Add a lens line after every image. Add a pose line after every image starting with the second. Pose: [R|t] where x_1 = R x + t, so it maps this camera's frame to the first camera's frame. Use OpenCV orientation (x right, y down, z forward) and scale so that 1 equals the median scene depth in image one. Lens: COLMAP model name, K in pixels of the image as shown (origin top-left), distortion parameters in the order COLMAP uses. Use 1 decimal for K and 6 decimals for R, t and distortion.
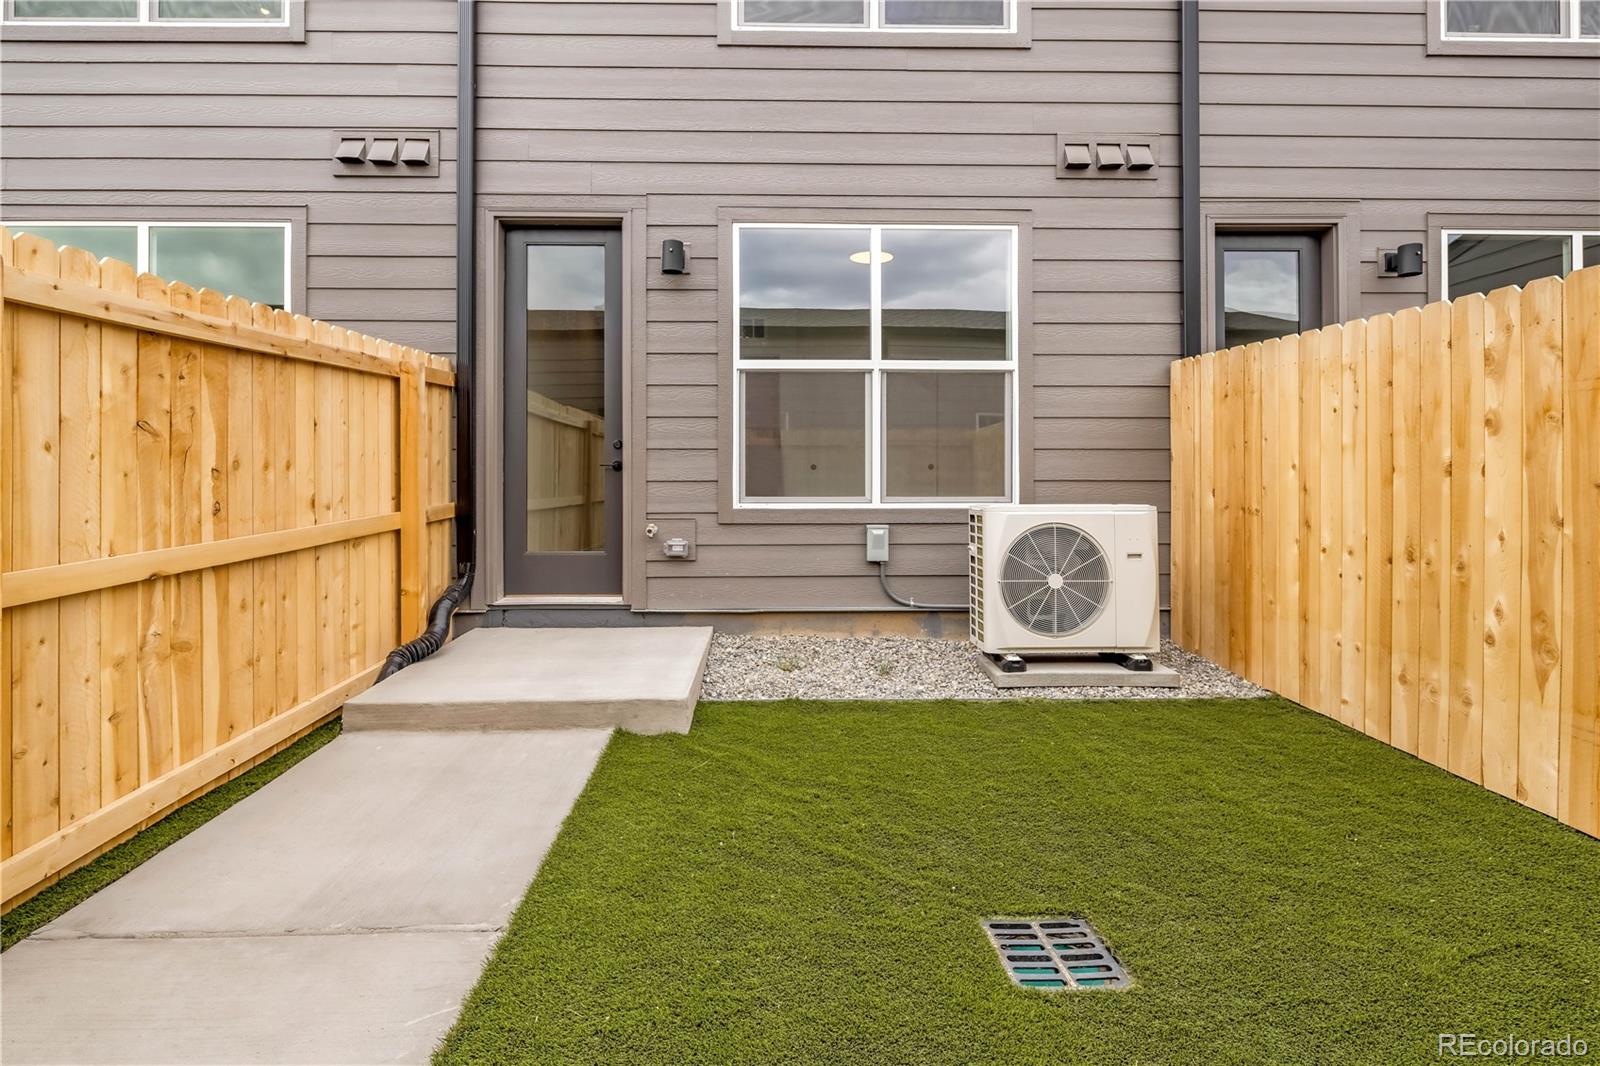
lens RADIAL K [[798.0, 0, 784.6], [0, 798.0, 463.8], [0, 0, 1]] dist [0.000175, -0.000049]
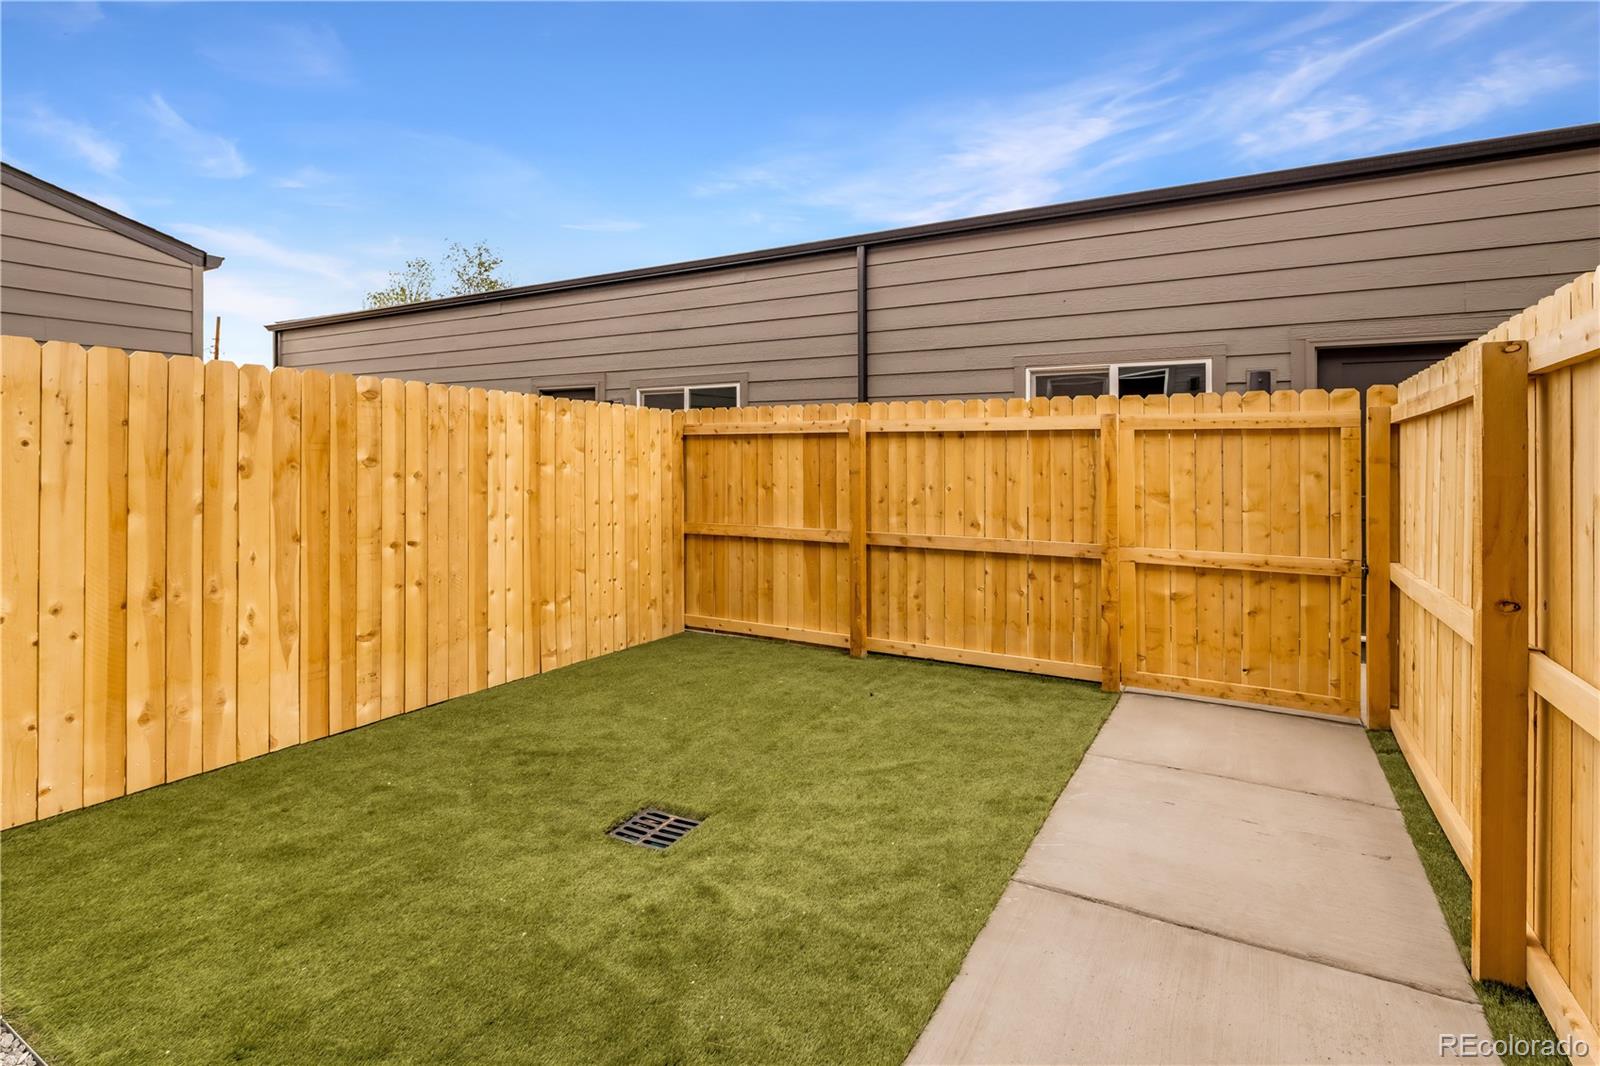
lens RADIAL K [[798.0, 0, 784.6], [0, 798.0, 463.8], [0, 0, 1]] dist [0.000175, -0.000049]
pose [[-0.851280, -0.009467, 0.524626, -0.479248], [-0.009030, 0.999953, 0.003393, -0.067978], [-0.524633, -0.001849, -0.851326, 1.566461]]
